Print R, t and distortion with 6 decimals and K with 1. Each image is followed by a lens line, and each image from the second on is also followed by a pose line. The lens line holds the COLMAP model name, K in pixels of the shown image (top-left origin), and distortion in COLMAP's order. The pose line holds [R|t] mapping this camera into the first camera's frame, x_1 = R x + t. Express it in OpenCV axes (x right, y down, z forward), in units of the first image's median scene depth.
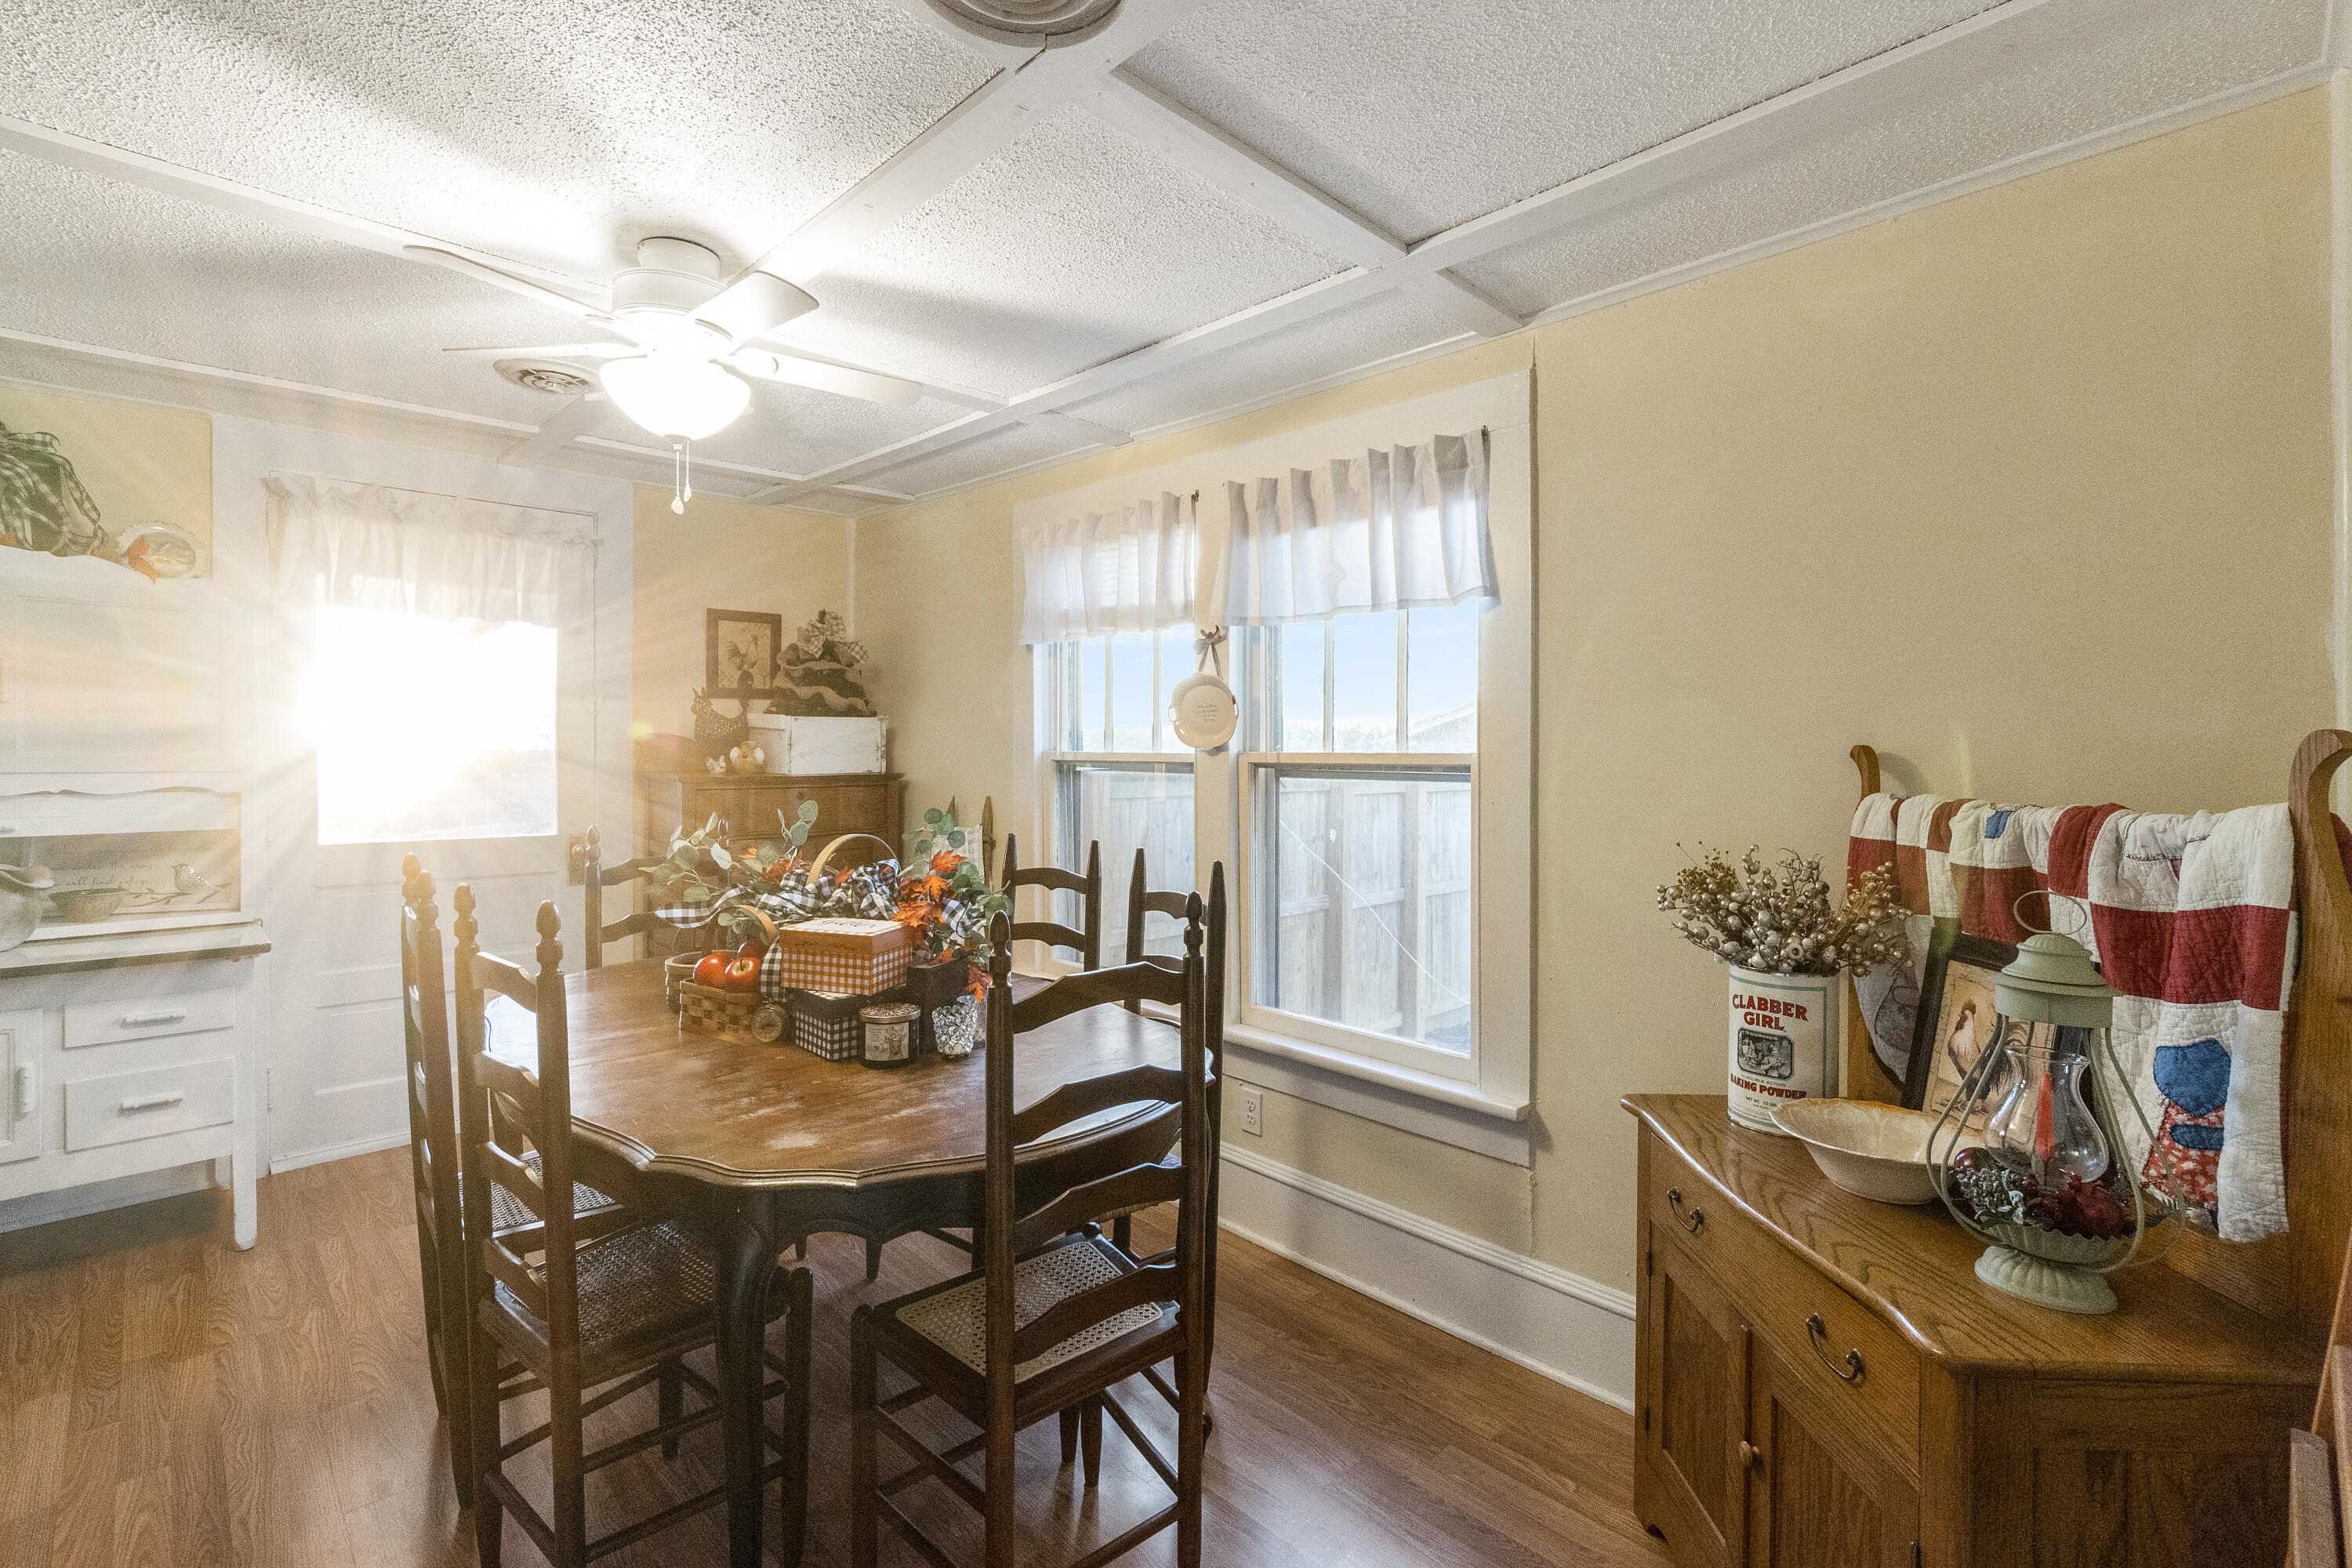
lens RADIAL K [[1053.5, 0, 1173.4], [0, 1053.5, 763.1], [0, 0, 1]] dist [-0.002912, 0.000340]
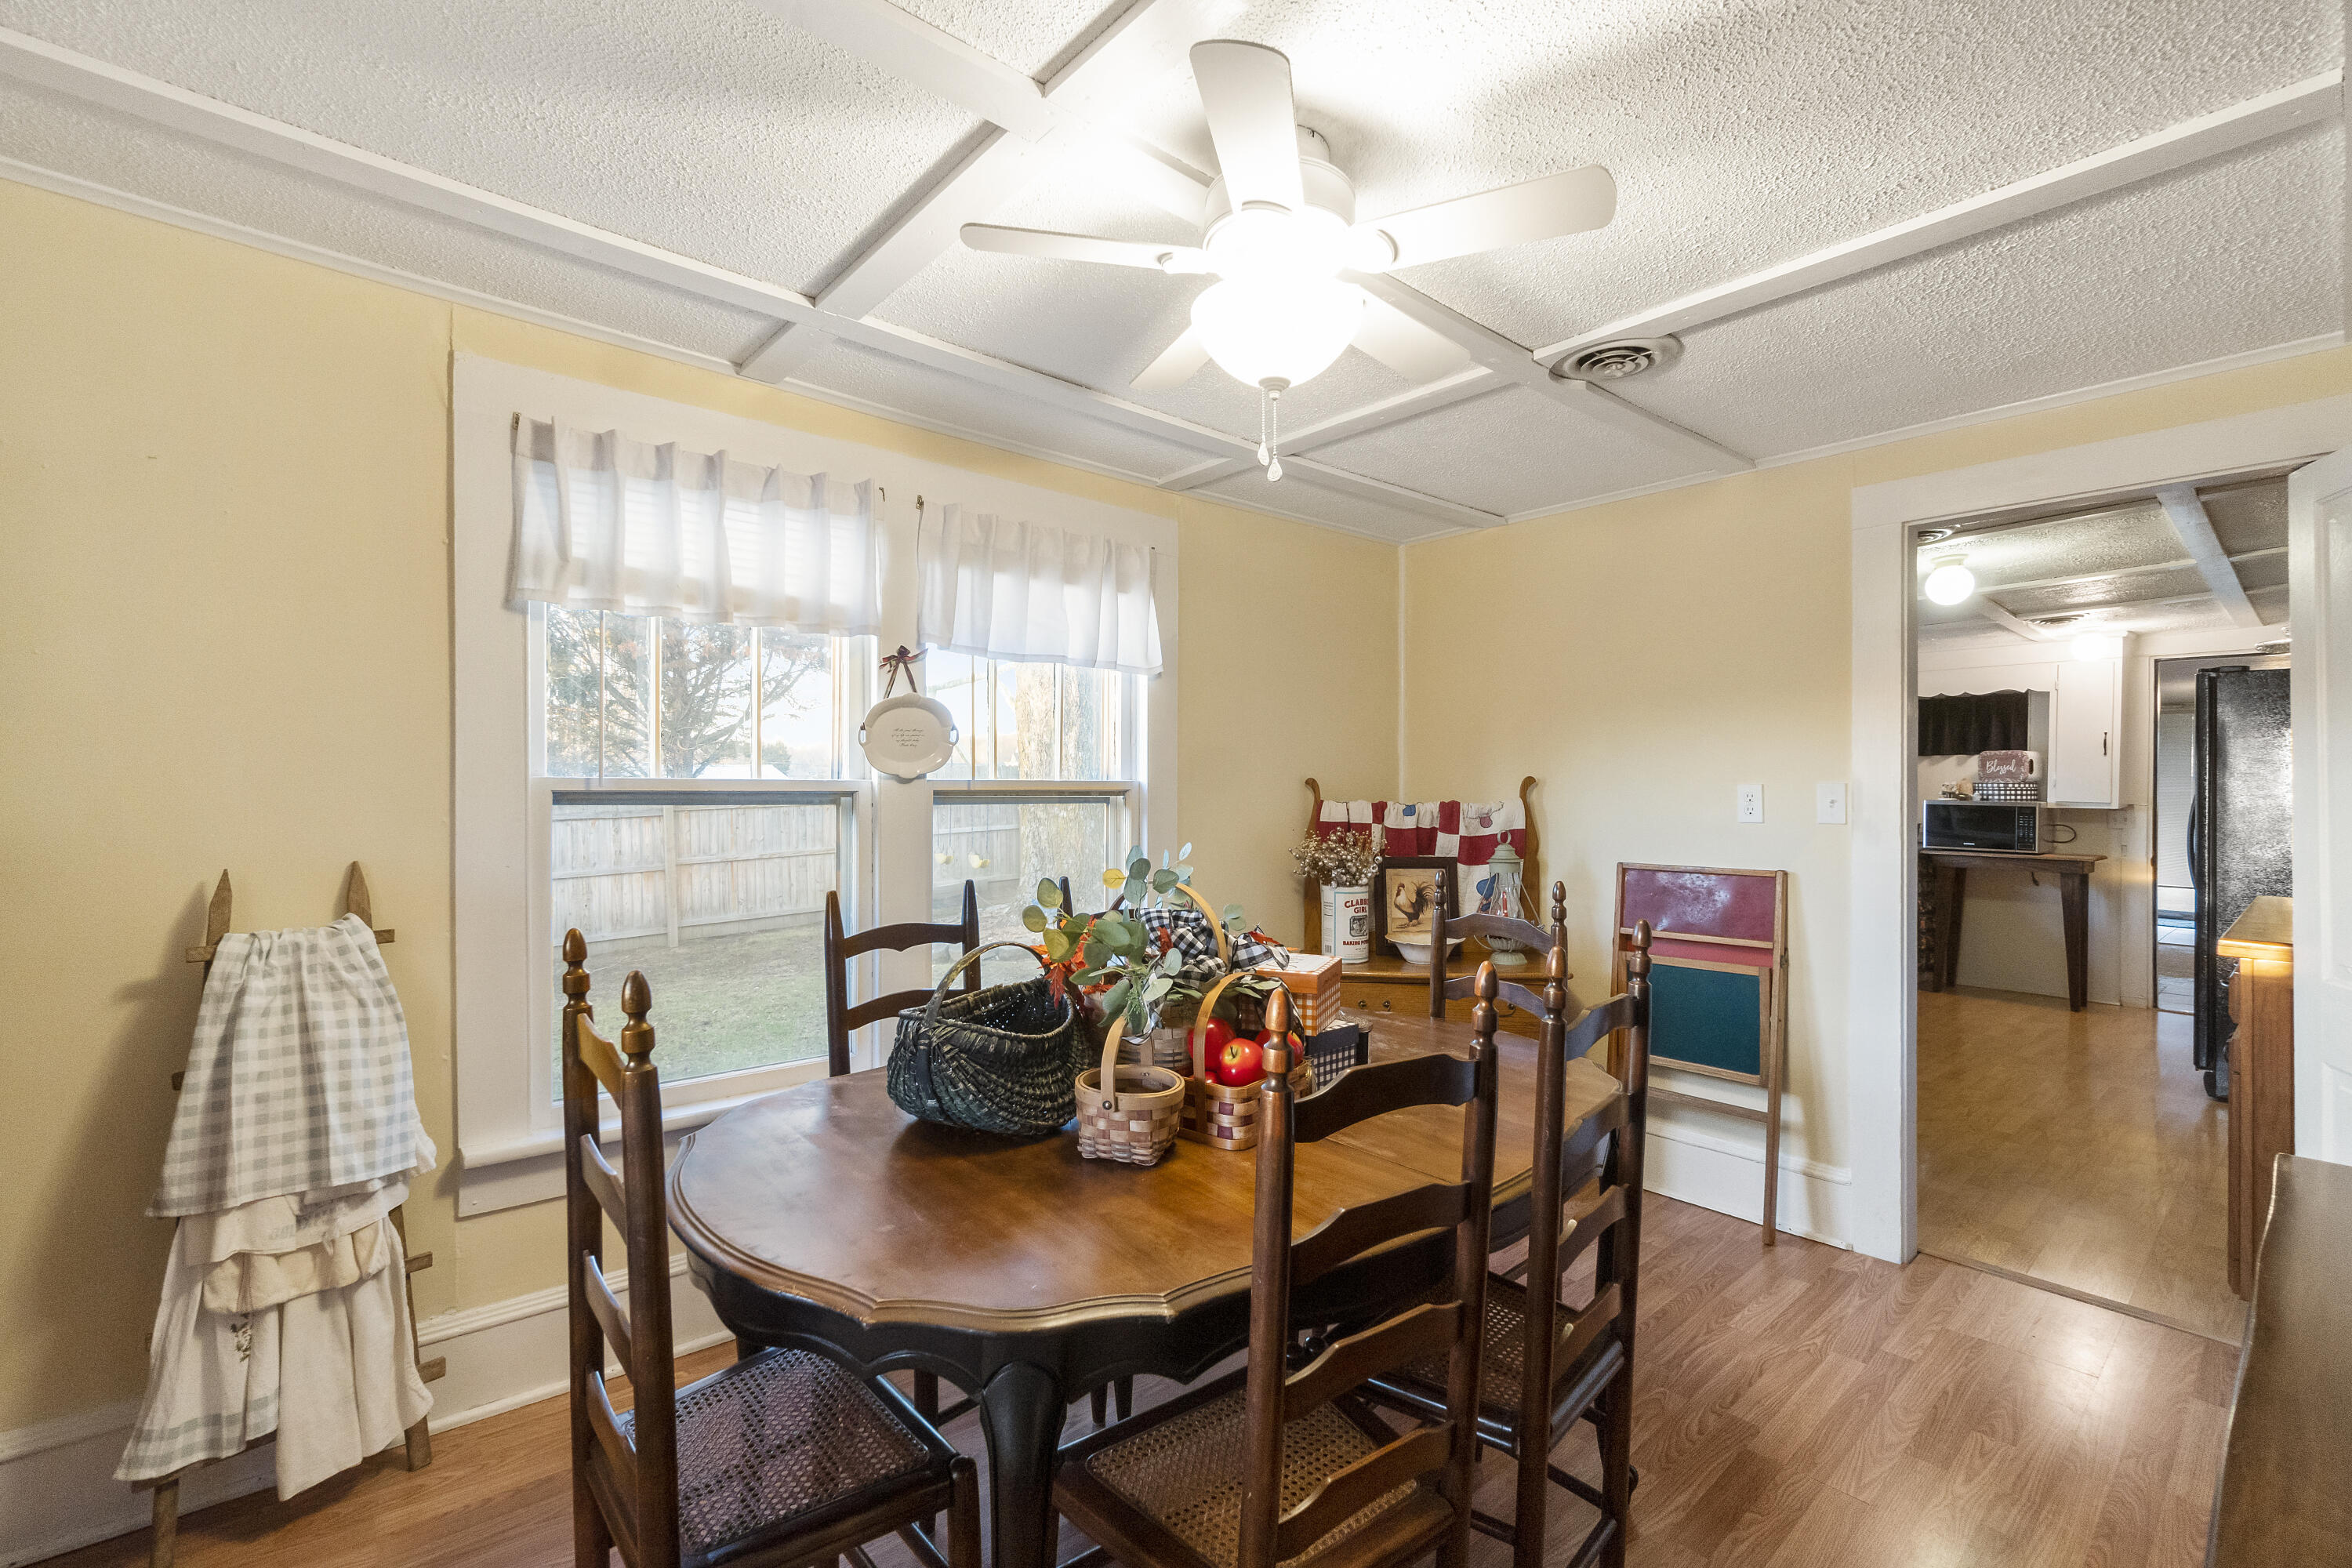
lens RADIAL K [[1053.5, 0, 1177.8], [0, 1053.5, 791.7], [0, 0, 1]] dist [-0.002912, 0.000340]
pose [[0.049123, -0.017668, 0.998636, -1.610925], [0.001576, 0.999844, 0.017611, -0.029527], [-0.998792, 0.000709, 0.049143, 1.311507]]
